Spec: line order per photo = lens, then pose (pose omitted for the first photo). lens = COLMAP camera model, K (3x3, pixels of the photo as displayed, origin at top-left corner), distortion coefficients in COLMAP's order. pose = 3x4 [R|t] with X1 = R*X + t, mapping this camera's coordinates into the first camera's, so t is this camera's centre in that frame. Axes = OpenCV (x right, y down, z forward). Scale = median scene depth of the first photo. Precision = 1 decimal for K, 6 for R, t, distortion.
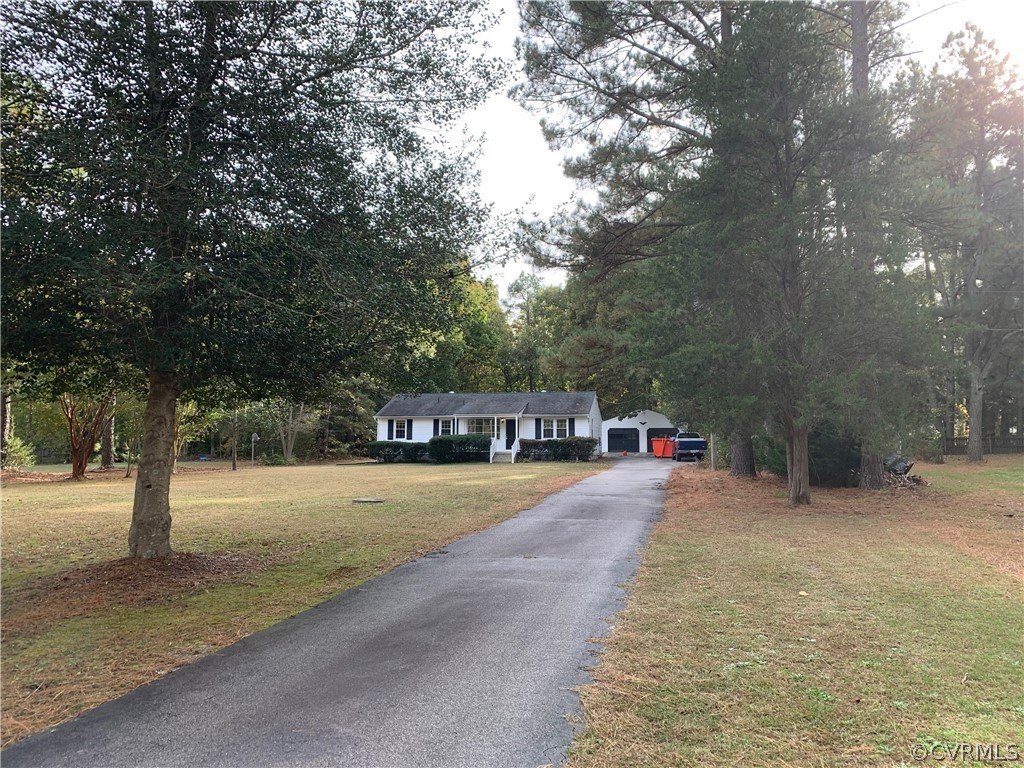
lens RADIAL K [[778.9, 0, 512.5], [0, 778.9, 384.3], [0, 0, 1]] dist [-0.003342, -0.000504]
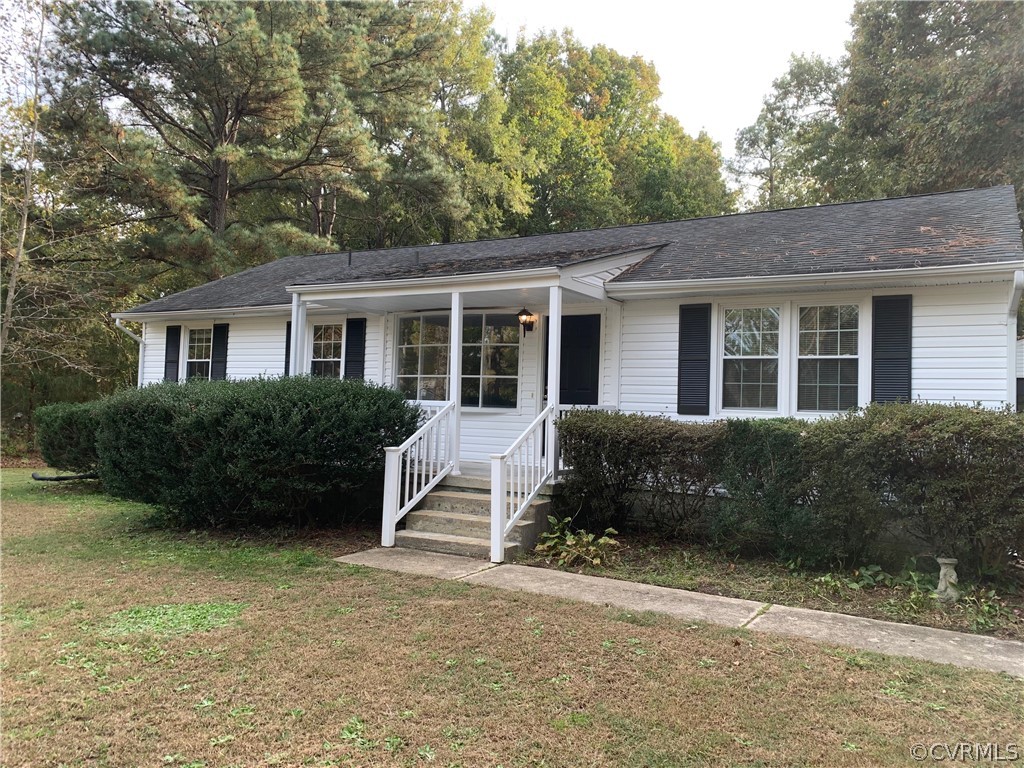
lens RADIAL K [[778.9, 0, 511.4], [0, 778.9, 380.2], [0, 0, 1]] dist [-0.003342, -0.000504]
pose [[0.946174, 0.018716, -0.323116, 0.049797], [-0.004757, 0.999023, 0.043937, 0.052053], [0.323622, -0.040035, 0.945339, 0.773411]]
